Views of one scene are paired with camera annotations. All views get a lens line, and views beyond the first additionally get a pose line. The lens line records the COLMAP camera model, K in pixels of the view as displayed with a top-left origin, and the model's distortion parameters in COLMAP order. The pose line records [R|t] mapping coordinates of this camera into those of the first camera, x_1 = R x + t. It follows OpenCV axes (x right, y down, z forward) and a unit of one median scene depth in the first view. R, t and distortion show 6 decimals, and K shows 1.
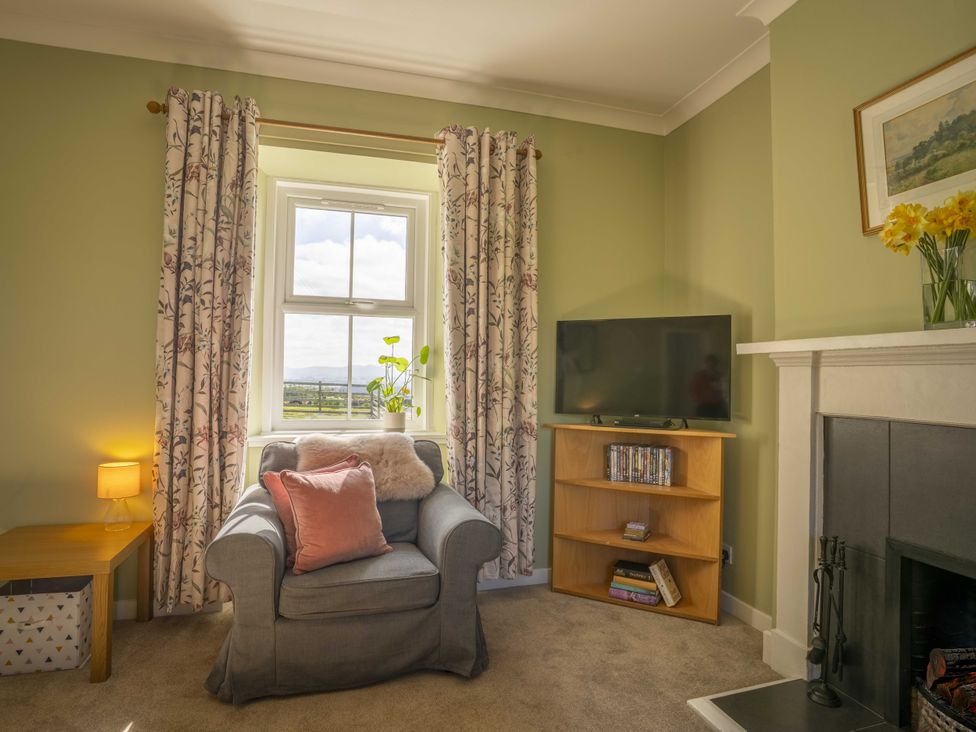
lens RADIAL K [[576.4, 0, 490.2], [0, 576.4, 398.4], [0, 0, 1]] dist [-0.103062, 0.054400]
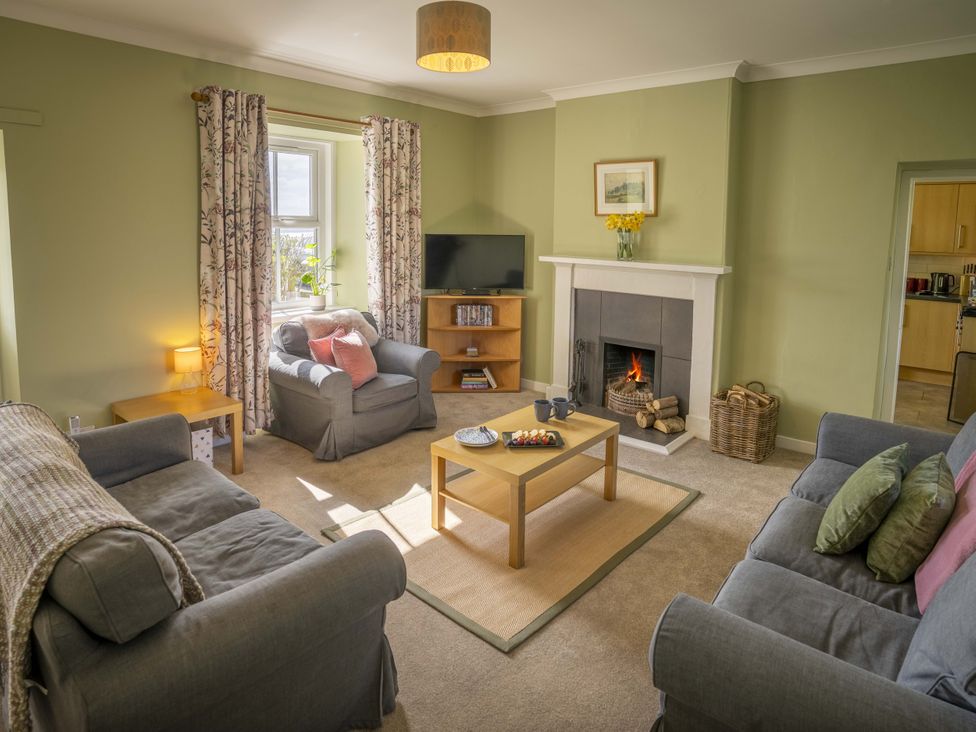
lens RADIAL K [[576.4, 0, 490.2], [0, 576.4, 398.4], [0, 0, 1]] dist [-0.103062, 0.054400]
pose [[0.848826, -0.161468, 0.503411, -0.698894], [0.025316, 0.963539, 0.266367, -0.122602], [-0.528065, -0.213355, 0.821965, -0.625438]]
